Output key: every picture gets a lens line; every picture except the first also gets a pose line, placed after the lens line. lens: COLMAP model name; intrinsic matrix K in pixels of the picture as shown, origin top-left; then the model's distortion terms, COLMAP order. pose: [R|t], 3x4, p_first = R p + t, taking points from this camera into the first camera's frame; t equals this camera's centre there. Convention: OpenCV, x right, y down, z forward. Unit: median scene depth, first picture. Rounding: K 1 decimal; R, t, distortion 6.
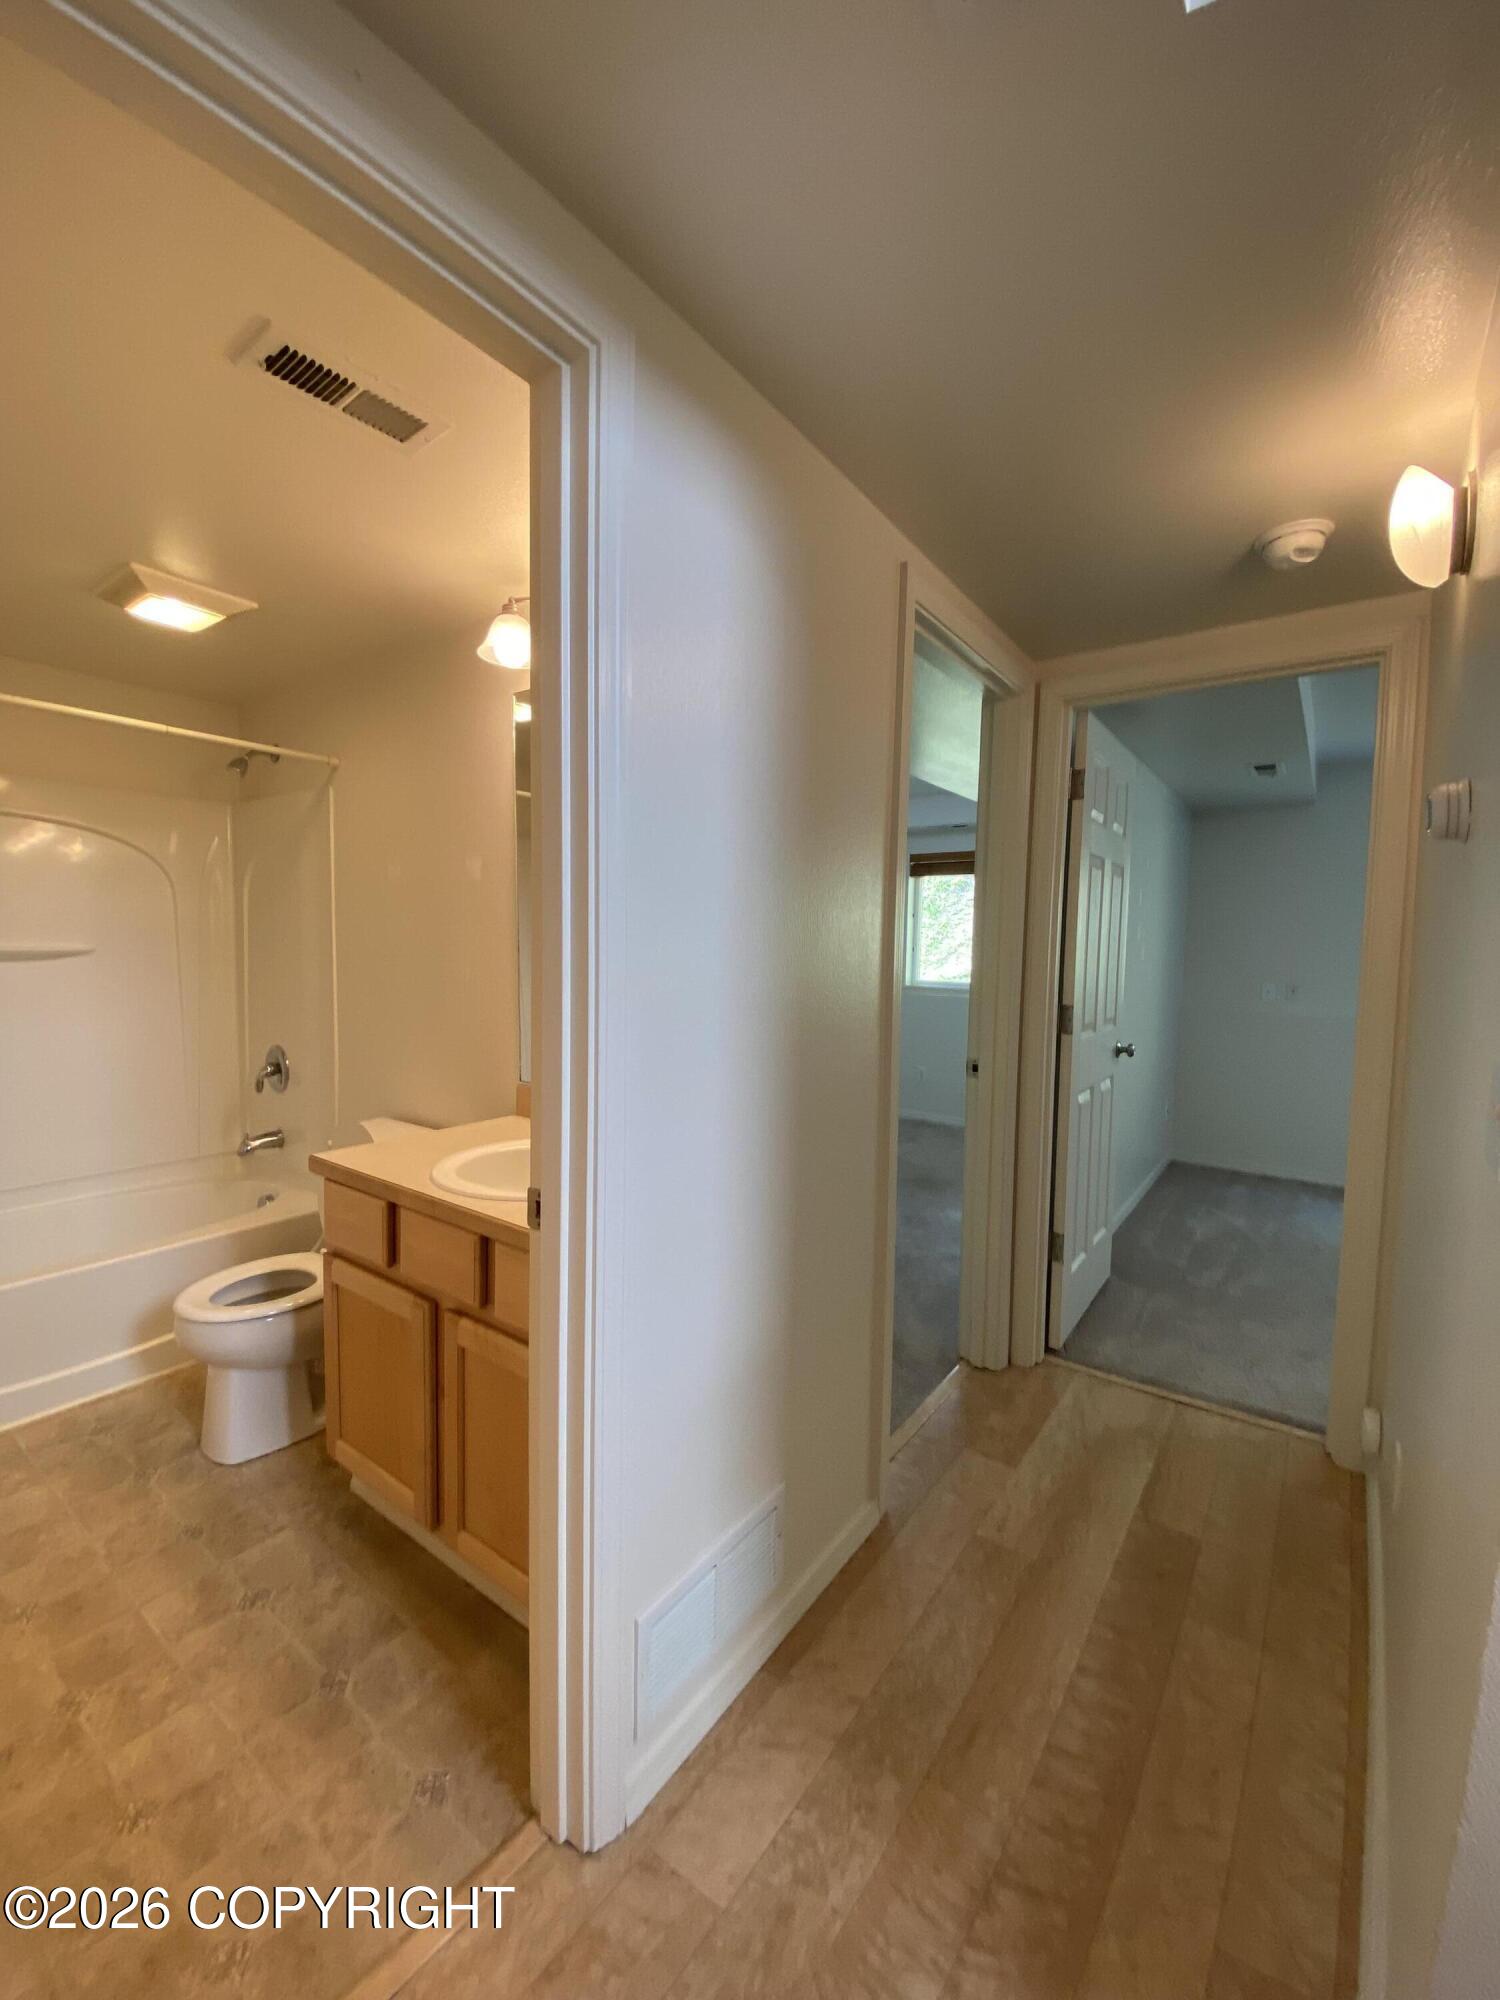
lens RADIAL K [[817.6, 0, 733.8], [0, 817.6, 986.0], [0, 0, 1]] dist [0.008342, -0.007374]
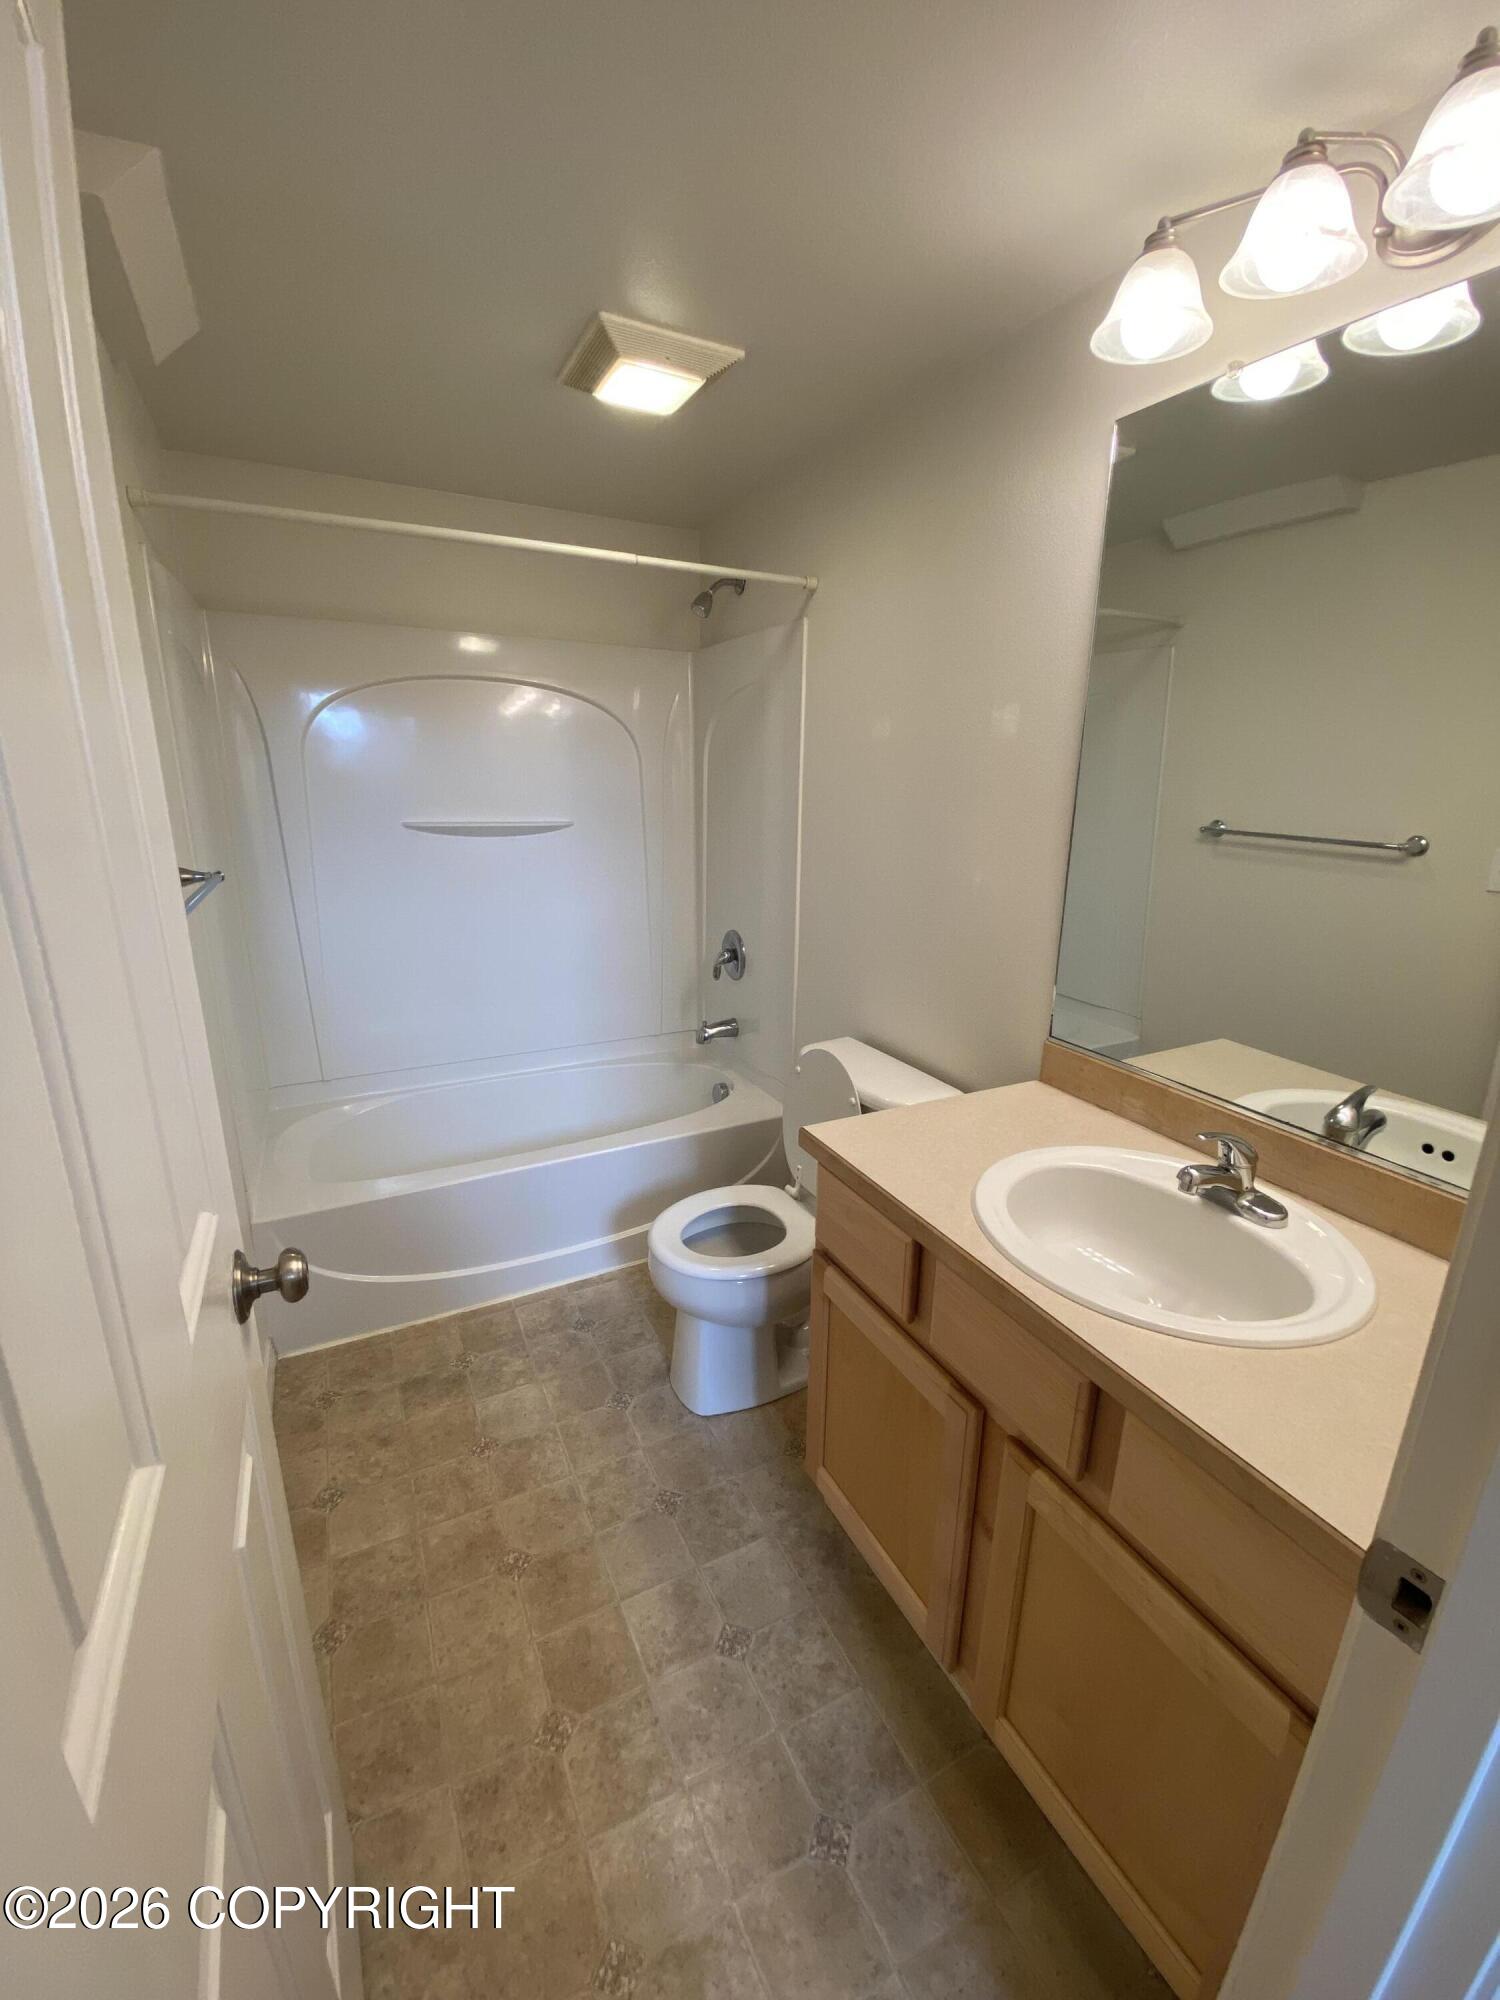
lens RADIAL K [[817.6, 0, 747.3], [0, 817.6, 986.5], [0, 0, 1]] dist [0.008342, -0.007374]
pose [[0.897017, 0.107356, -0.428760, -0.231916], [-0.024791, 0.980748, 0.193700, -0.064722], [0.441300, -0.163123, 0.882409, 0.303803]]
